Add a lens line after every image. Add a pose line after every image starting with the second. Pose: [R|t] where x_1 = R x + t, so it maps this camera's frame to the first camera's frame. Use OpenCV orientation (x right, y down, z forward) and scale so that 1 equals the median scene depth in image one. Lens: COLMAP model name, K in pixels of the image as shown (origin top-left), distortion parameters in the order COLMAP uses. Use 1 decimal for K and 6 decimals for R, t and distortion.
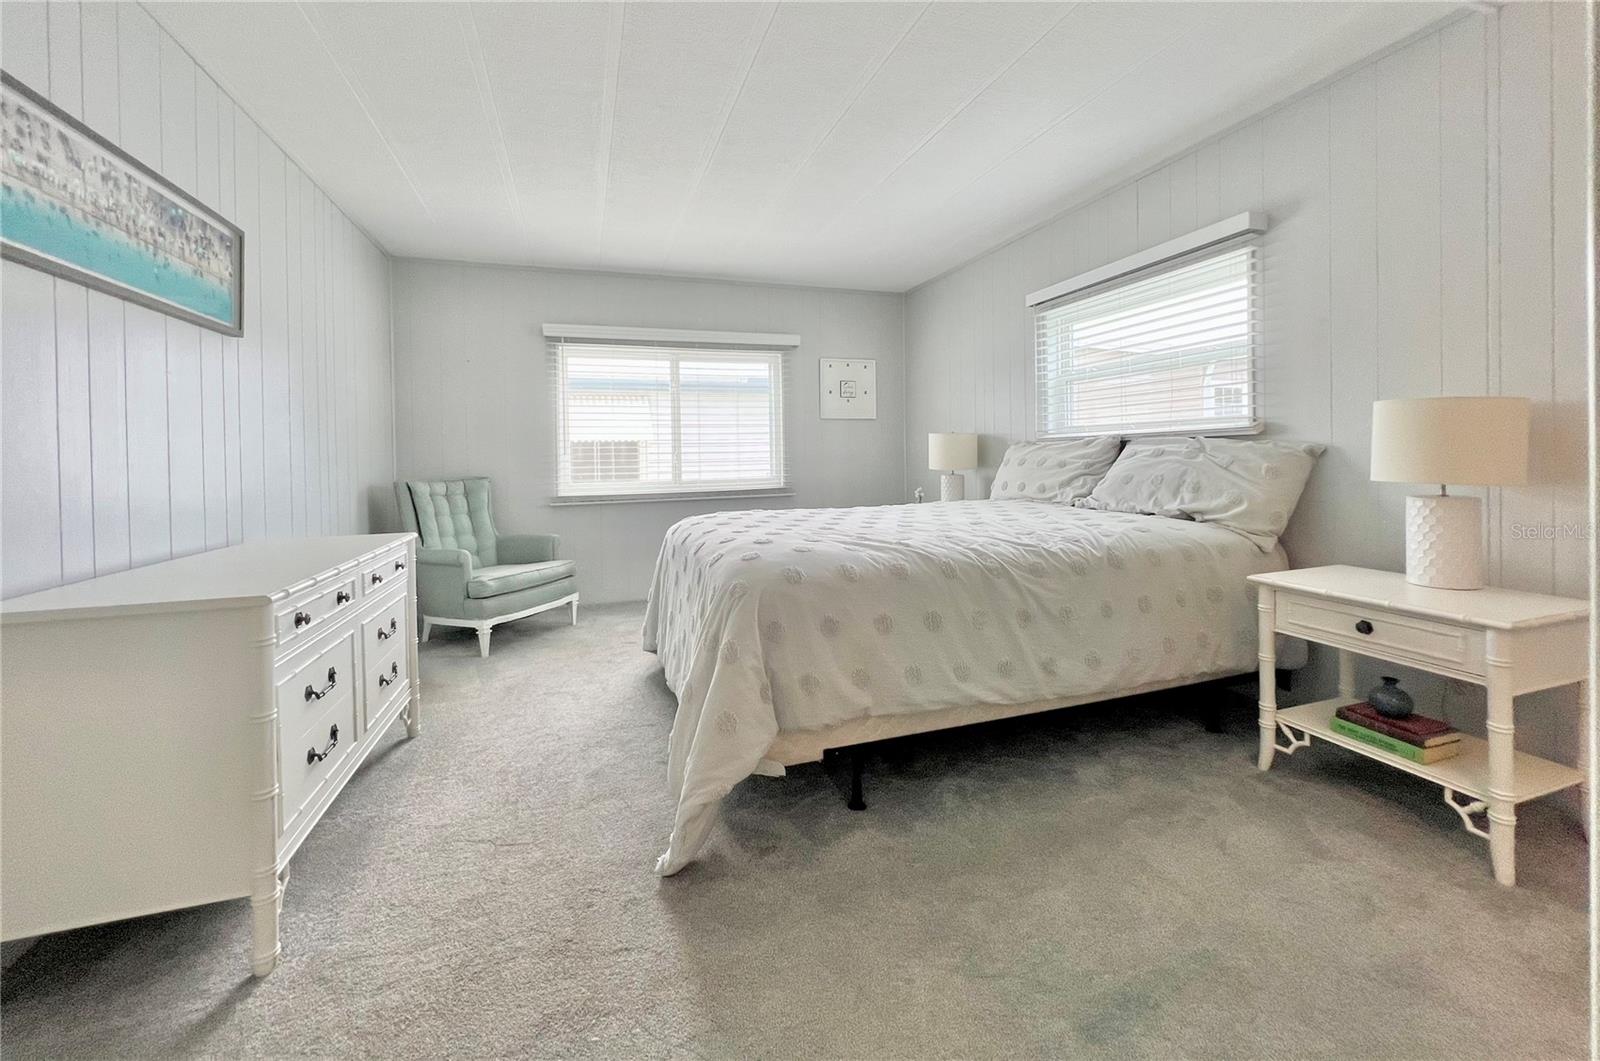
lens RADIAL K [[635.8, 0, 786.8], [0, 635.8, 464.6], [0, 0, 1]] dist [-0.001786, 0.000249]
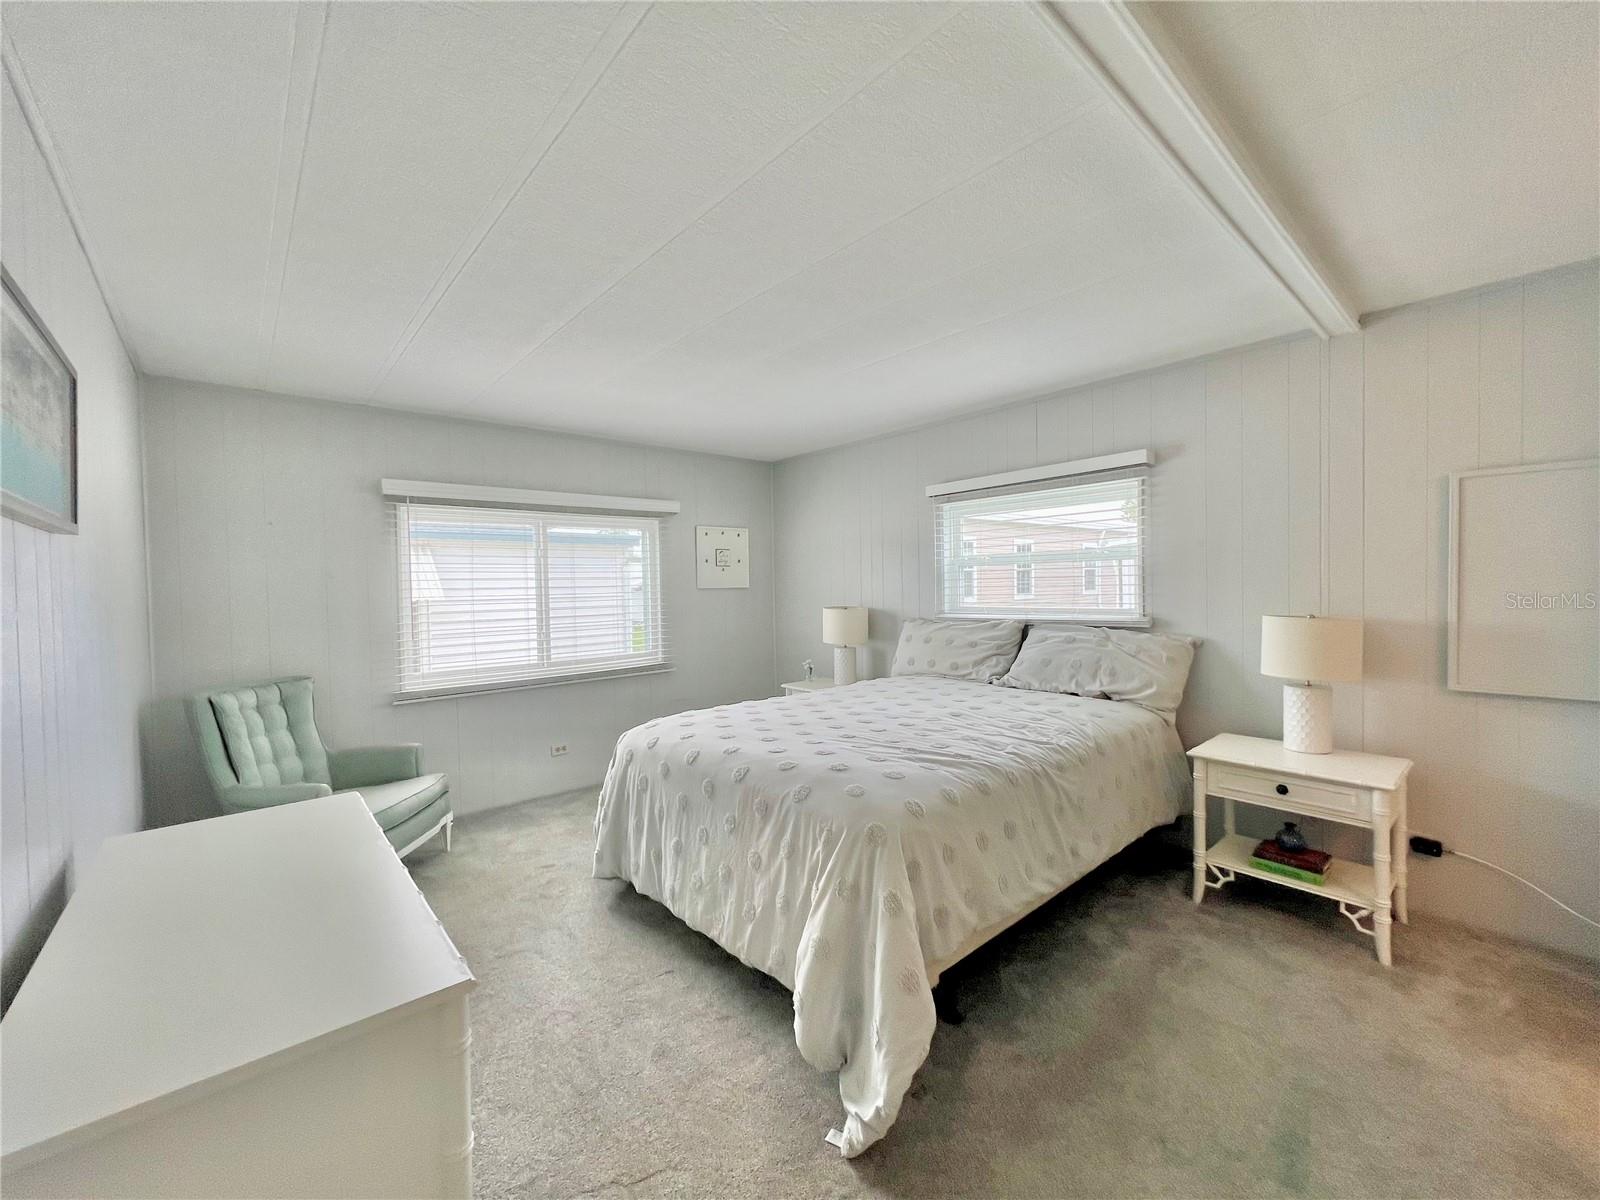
lens RADIAL K [[643.0, 0, 795.1], [0, 643.0, 605.2], [0, 0, 1]] dist [-0.003536, 0.000941]
pose [[0.923773, -0.015332, 0.382634, -0.309768], [0.013968, 0.999882, 0.006342, -0.087437], [-0.382686, -0.000513, 0.923878, 0.079583]]
